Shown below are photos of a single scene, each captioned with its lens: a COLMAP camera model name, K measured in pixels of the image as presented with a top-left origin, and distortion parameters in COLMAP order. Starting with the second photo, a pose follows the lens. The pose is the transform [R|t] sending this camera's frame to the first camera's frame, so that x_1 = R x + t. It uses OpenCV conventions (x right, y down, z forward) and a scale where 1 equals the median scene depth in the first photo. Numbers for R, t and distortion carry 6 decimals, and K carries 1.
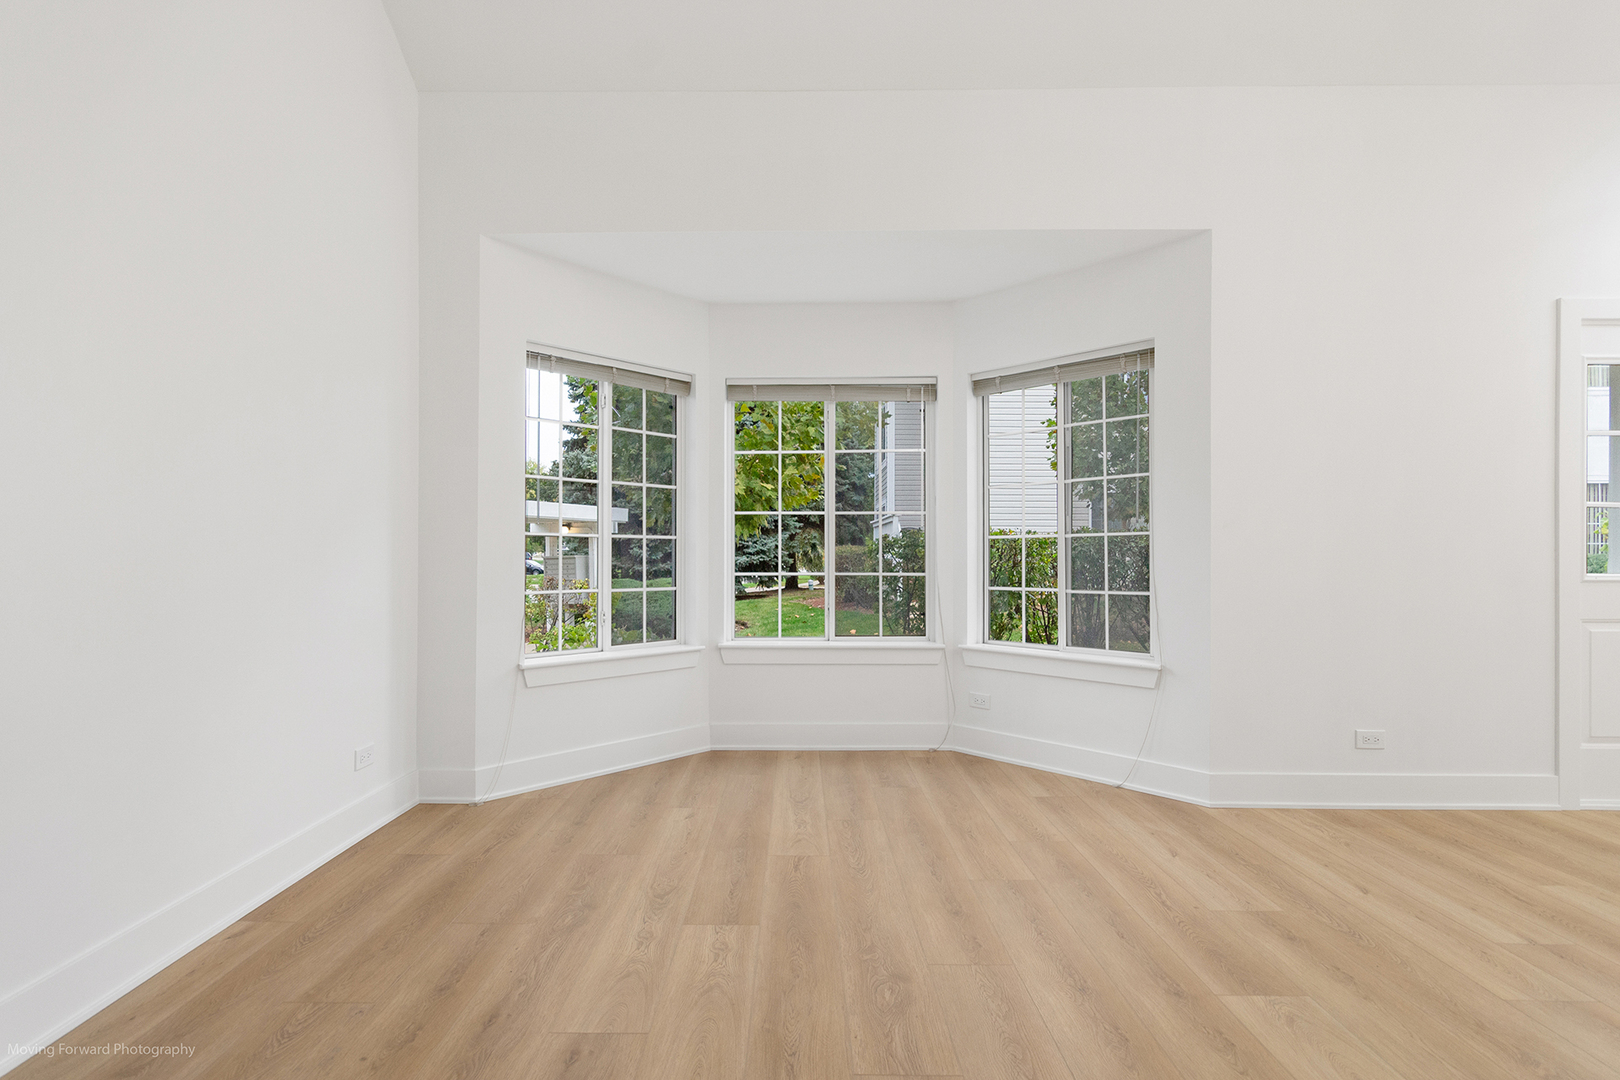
lens RADIAL K [[759.7, 0, 791.0], [0, 759.7, 552.8], [0, 0, 1]] dist [0.001247, -0.000253]
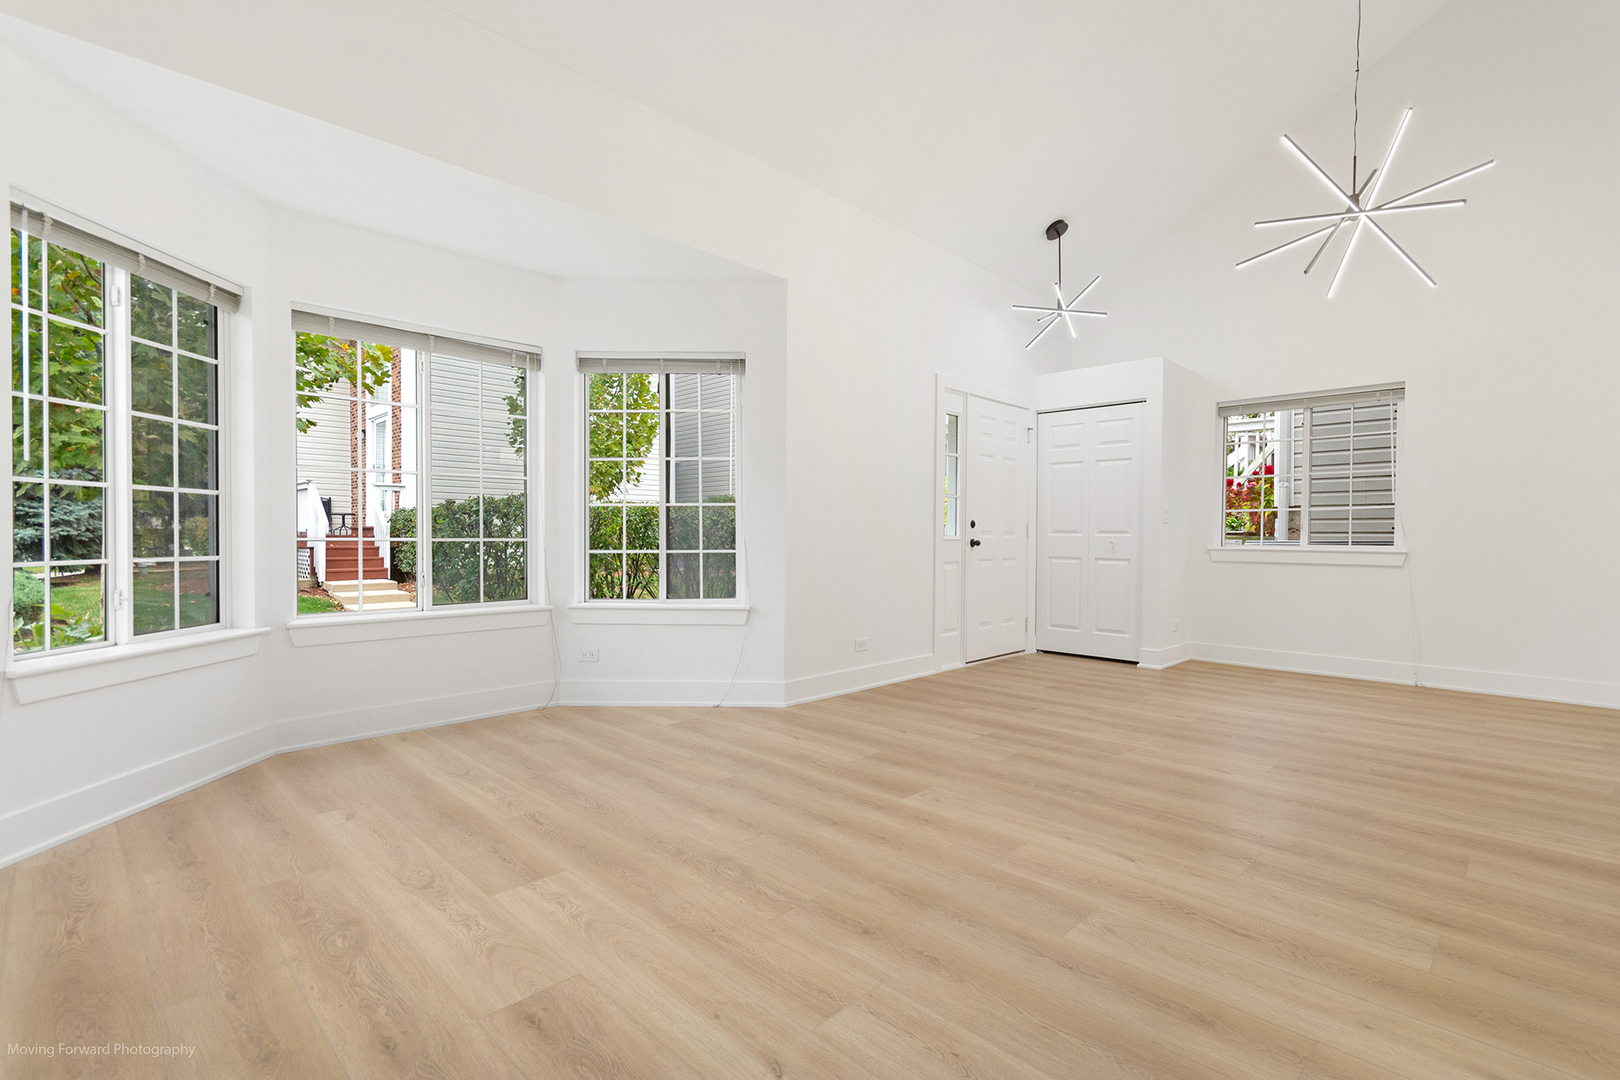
lens RADIAL K [[735.0, 0, 810.0], [0, 735.0, 540.0], [0, 0, 1]] dist [-0.000156, 0.000227]
pose [[0.696728, -0.002702, 0.717330, -0.359045], [-0.007148, 0.999917, 0.010709, 0.022696], [-0.717300, -0.012589, 0.696651, 0.056626]]
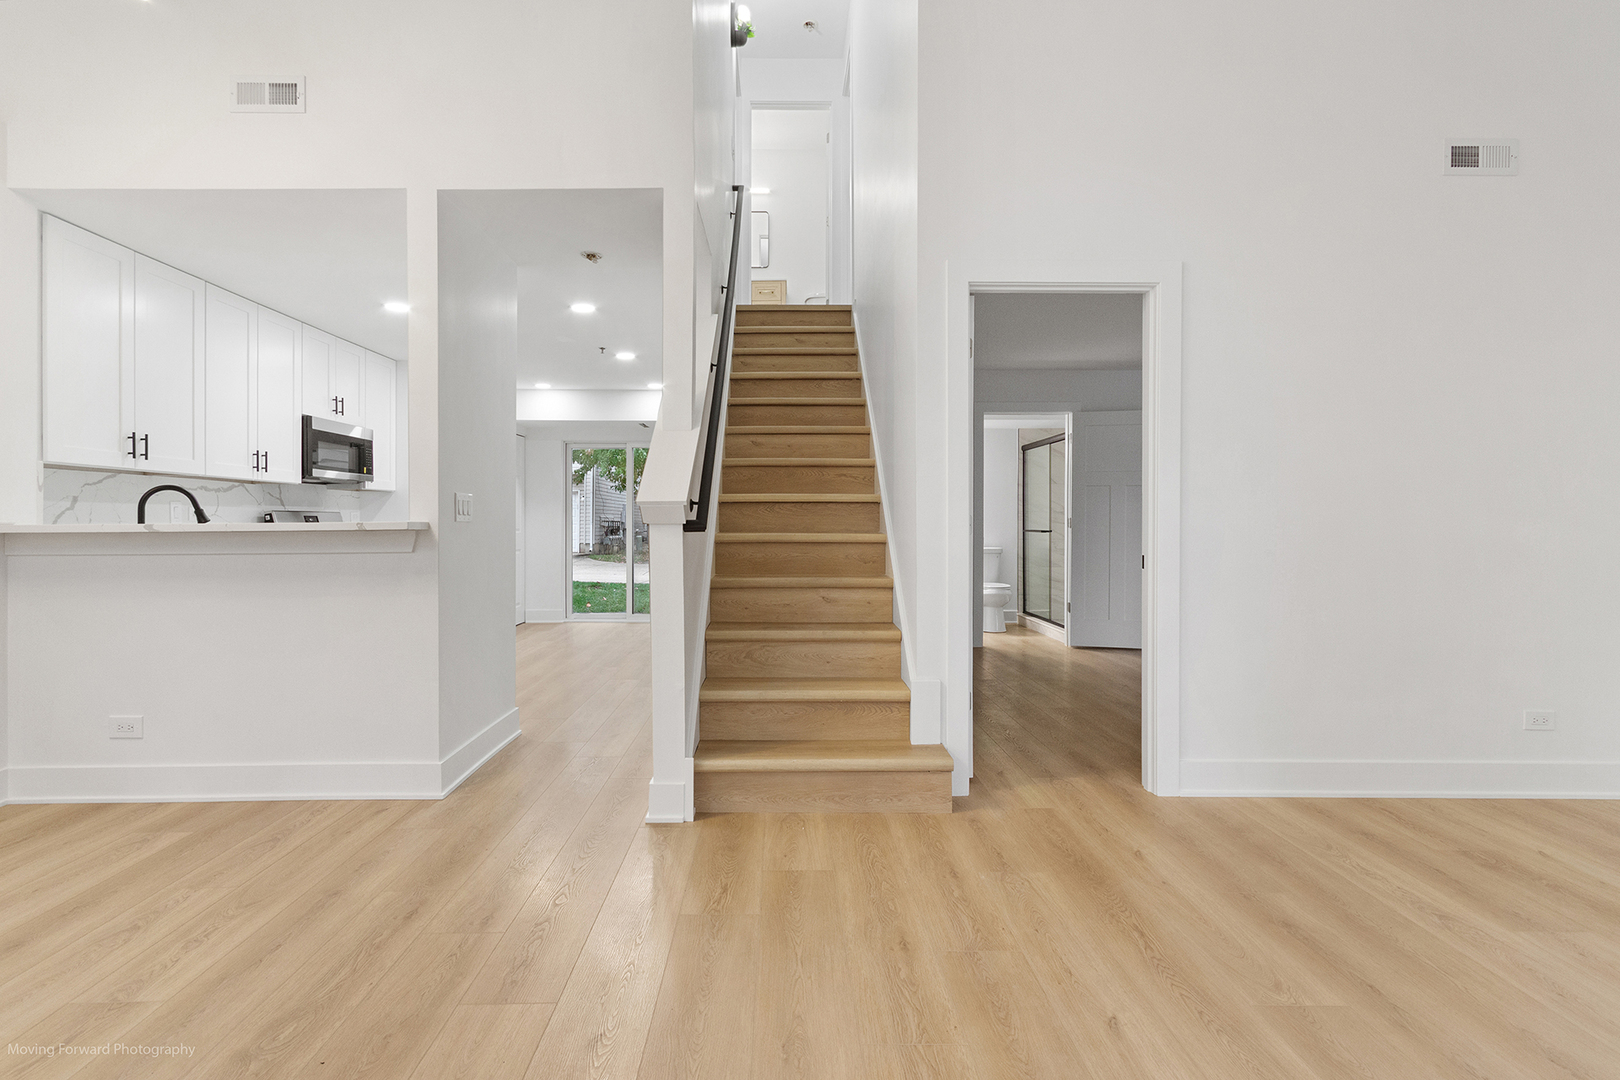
lens RADIAL K [[761.6, 0, 797.0], [0, 761.6, 525.8], [0, 0, 1]] dist [0.006870, 0.000191]
pose [[-0.999618, -0.000798, -0.027612, 0.577522], [-0.000788, 1.000000, -0.000345, -0.005768], [0.027613, -0.000324, -0.999619, 0.831783]]
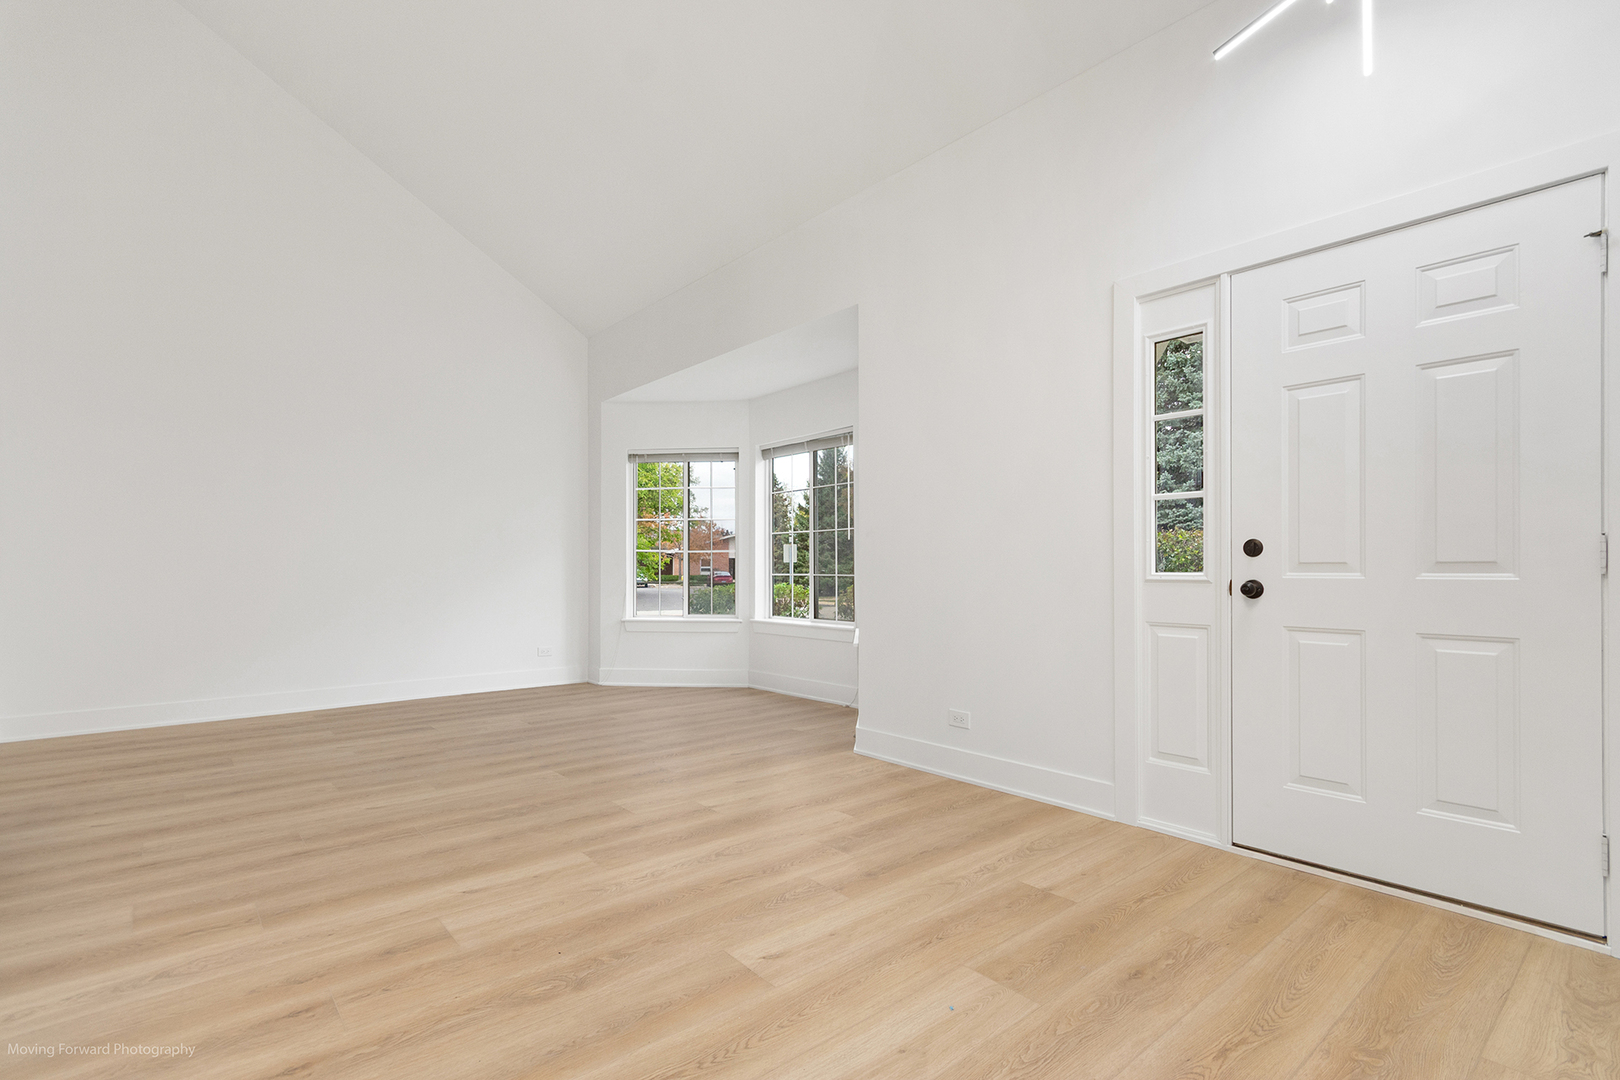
lens RADIAL K [[745.7, 0, 815.2], [0, 745.7, 562.7], [0, 0, 1]] dist [0.000415, -0.009567]
pose [[0.675980, -0.006133, -0.736894, 1.438872], [0.000506, 0.999969, -0.007858, 0.022386], [0.736919, 0.004938, 0.675962, 0.093020]]
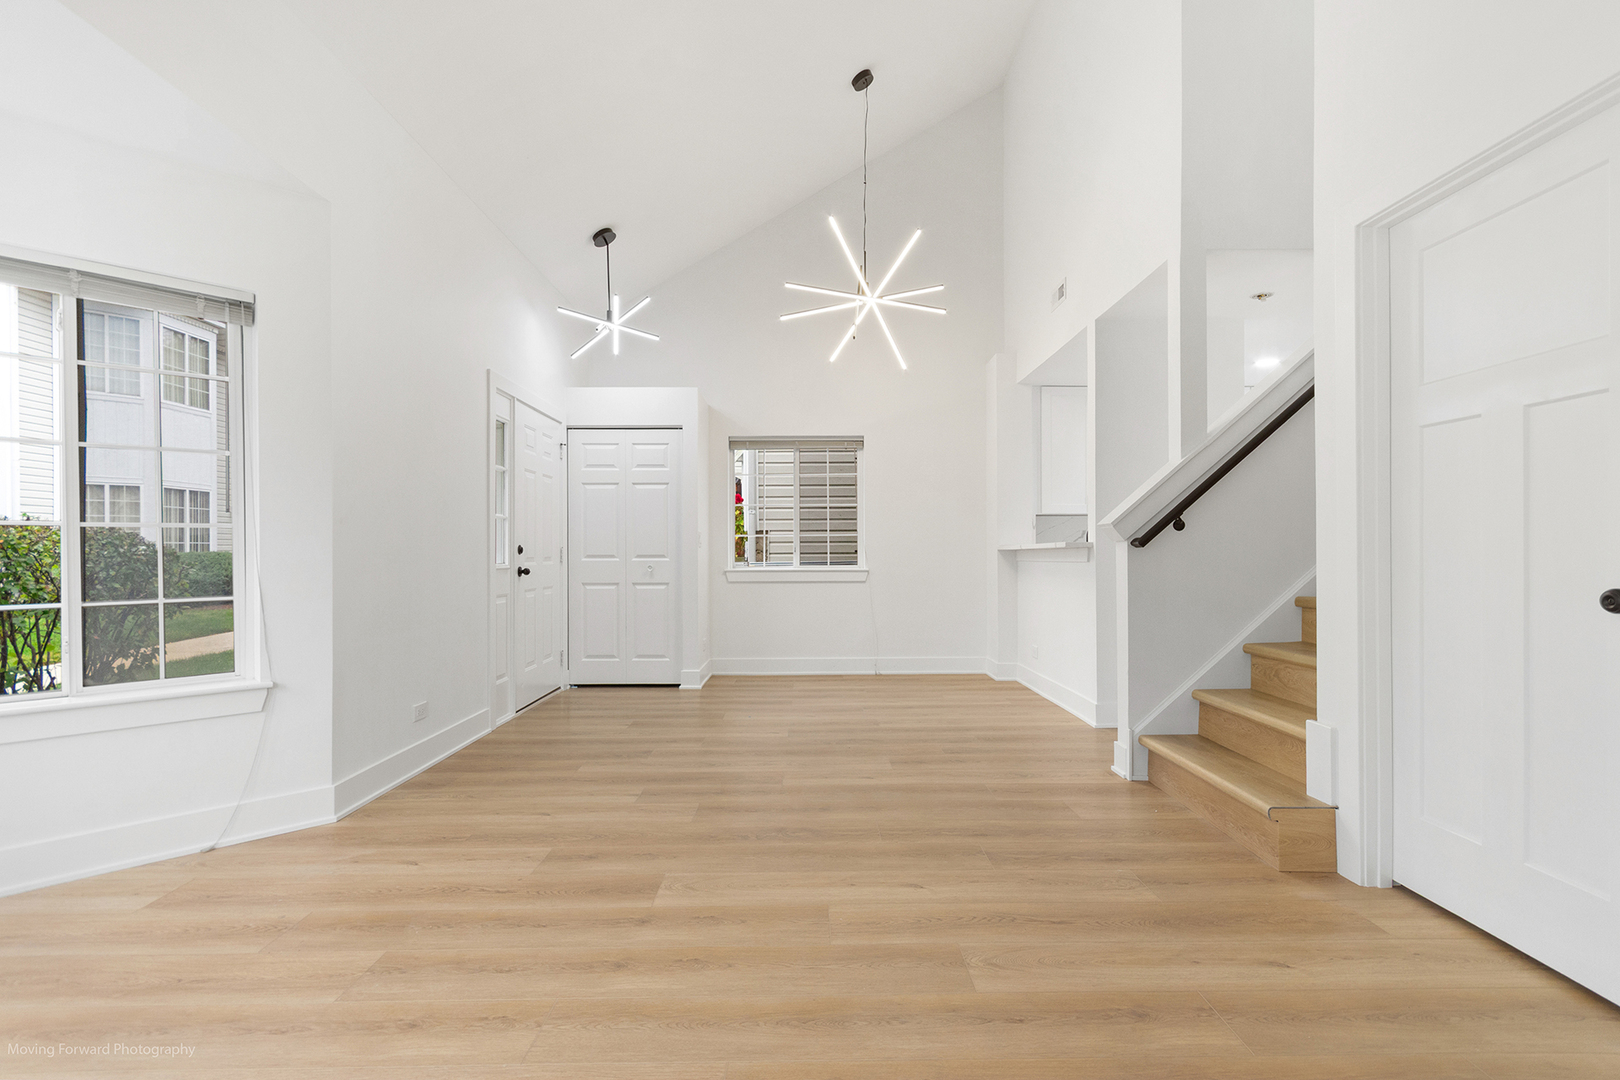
lens RADIAL K [[749.7, 0, 800.0], [0, 749.7, 544.9], [0, 0, 1]] dist [0.002744, 0.000419]
pose [[-0.012412, 0.007753, 0.999893, -0.378516], [0.002008, 0.999968, -0.007729, 0.004262], [-0.999921, 0.001912, -0.012427, 0.442464]]
